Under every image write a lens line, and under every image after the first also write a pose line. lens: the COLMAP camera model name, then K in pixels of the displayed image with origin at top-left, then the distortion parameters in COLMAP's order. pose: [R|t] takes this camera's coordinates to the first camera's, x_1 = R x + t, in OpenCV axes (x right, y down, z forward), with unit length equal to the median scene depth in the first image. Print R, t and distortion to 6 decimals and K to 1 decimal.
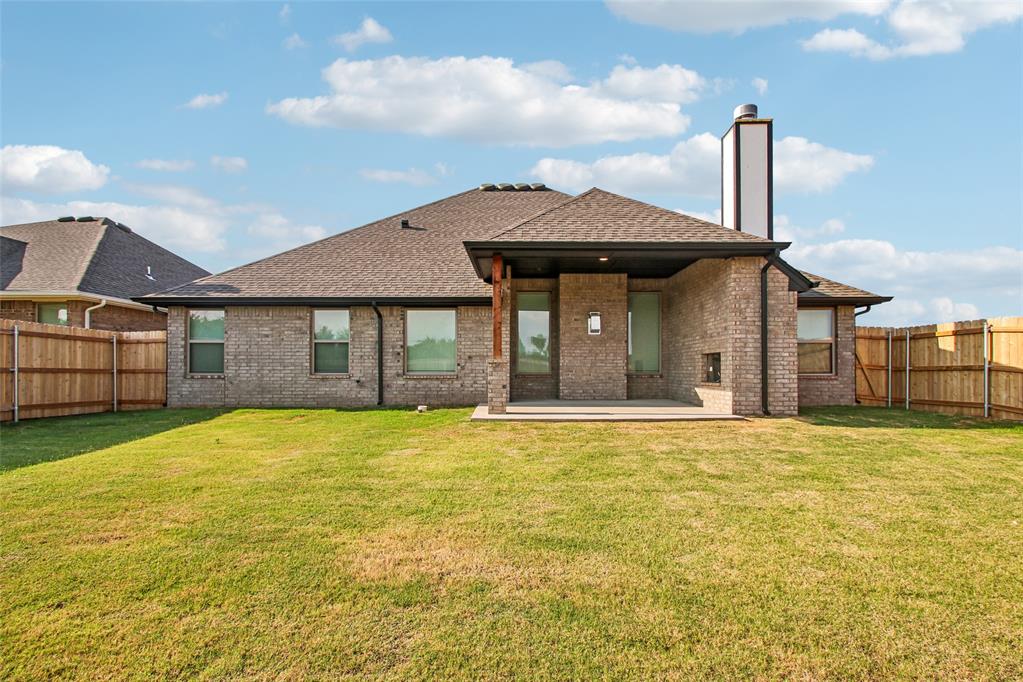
lens RADIAL K [[506.3, 0, 513.4], [0, 506.3, 368.9], [0, 0, 1]] dist [0.002664, -0.000052]
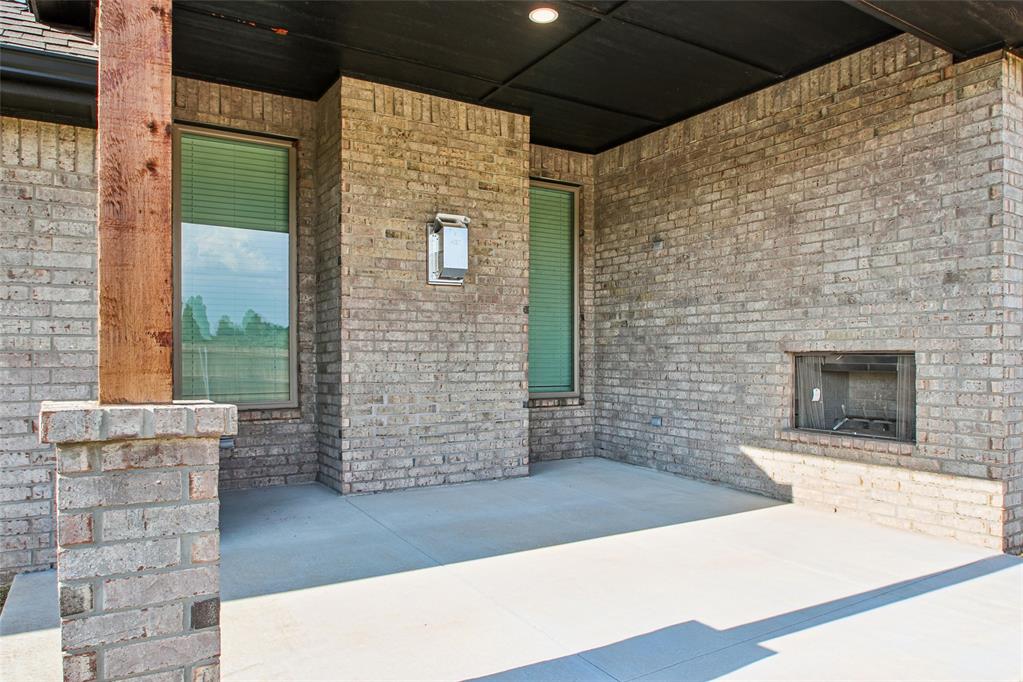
lens RADIAL K [[660.6, 0, 508.7], [0, 660.6, 357.9], [0, 0, 1]] dist [-0.019609, -0.000682]
pose [[0.850443, -0.002717, 0.526060, -0.031858], [-0.003014, 0.999945, 0.010037, -0.026760], [-0.526059, -0.010121, 0.850388, 0.656046]]
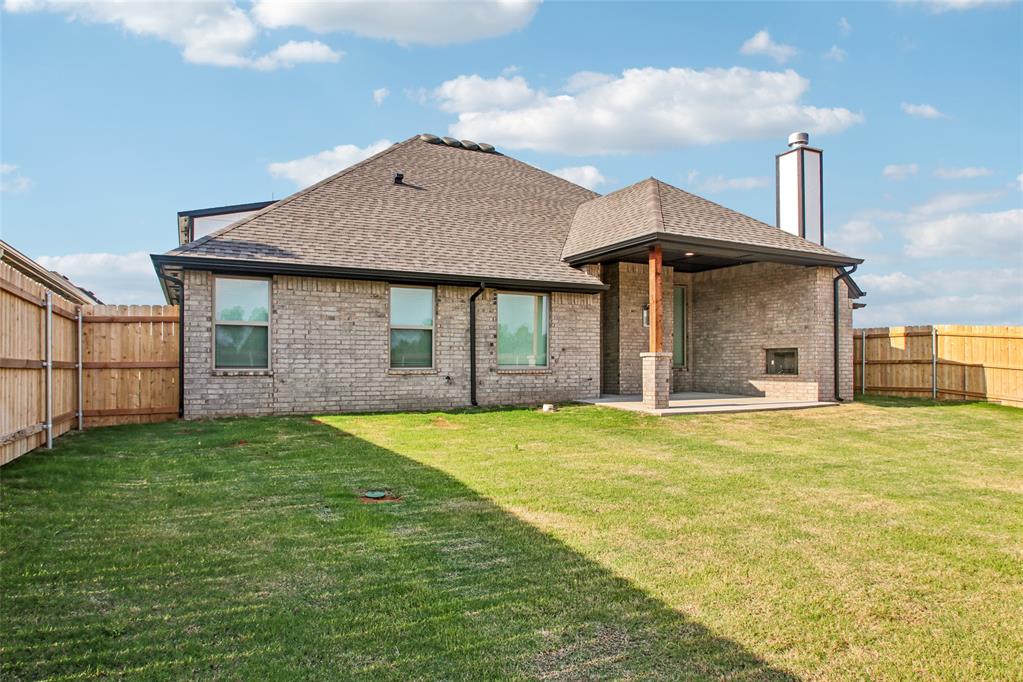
lens RADIAL K [[660.6, 0, 508.7], [0, 660.6, 357.9], [0, 0, 1]] dist [-0.019609, -0.000682]
pose [[0.873158, 0.003110, 0.487428, -0.738534], [-0.001097, 0.999990, -0.004416, -0.002584], [-0.487437, 0.003322, 0.873152, 0.023897]]
